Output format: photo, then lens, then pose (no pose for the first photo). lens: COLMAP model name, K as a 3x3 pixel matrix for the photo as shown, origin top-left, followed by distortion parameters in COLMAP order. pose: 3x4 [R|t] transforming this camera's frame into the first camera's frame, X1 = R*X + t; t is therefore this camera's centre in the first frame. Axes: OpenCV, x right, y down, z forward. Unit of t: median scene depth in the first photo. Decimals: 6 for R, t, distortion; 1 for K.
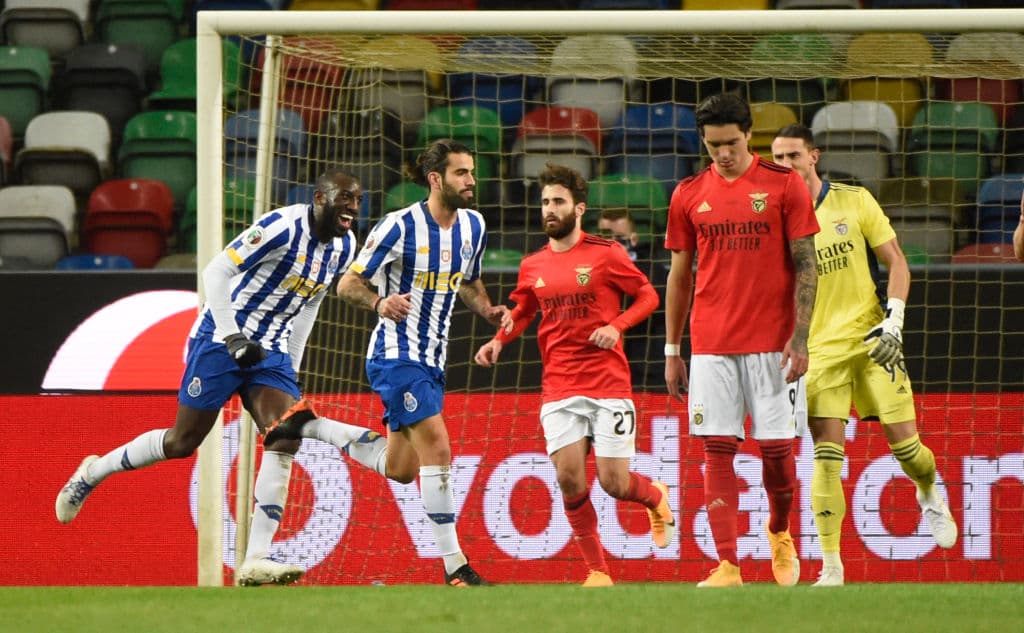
lens RADIAL K [[515.8, 0, 512.0], [0, 515.8, 331.1], [0, 0, 1]] dist [0.017086, -0.000882]
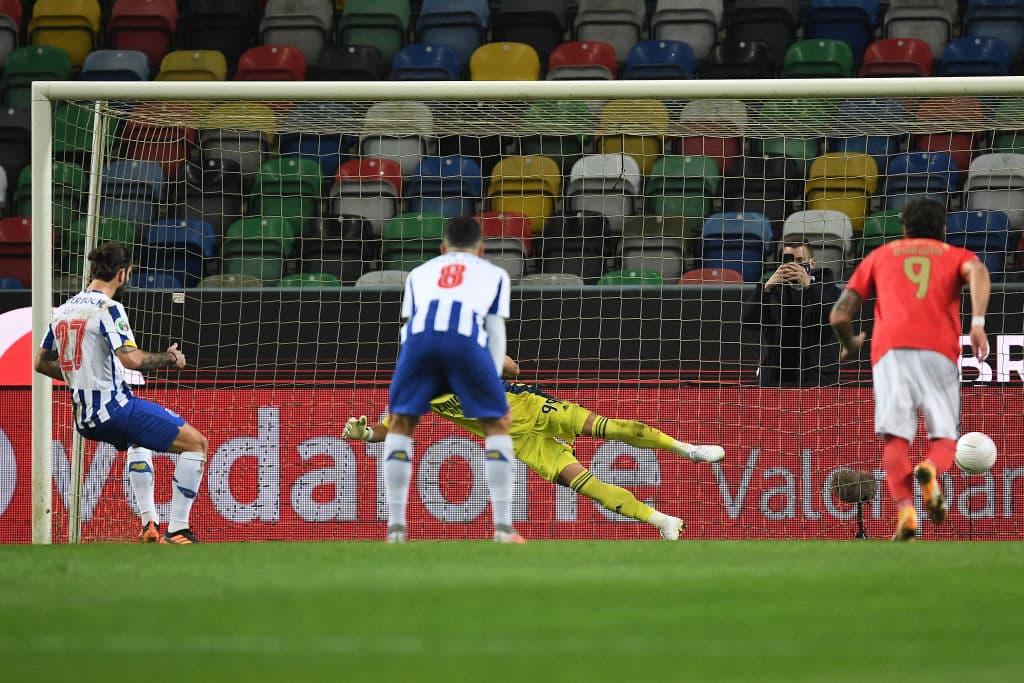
lens RADIAL K [[415.7, 0, 512.0], [0, 415.7, 341.5], [0, 0, 1]] dist [0.001483, 0.007495]
pose [[0.999962, -0.001417, -0.008622, 0.443979], [0.001477, 0.999975, 0.006949, -0.000857], [0.008612, -0.006962, 0.999939, 0.001504]]
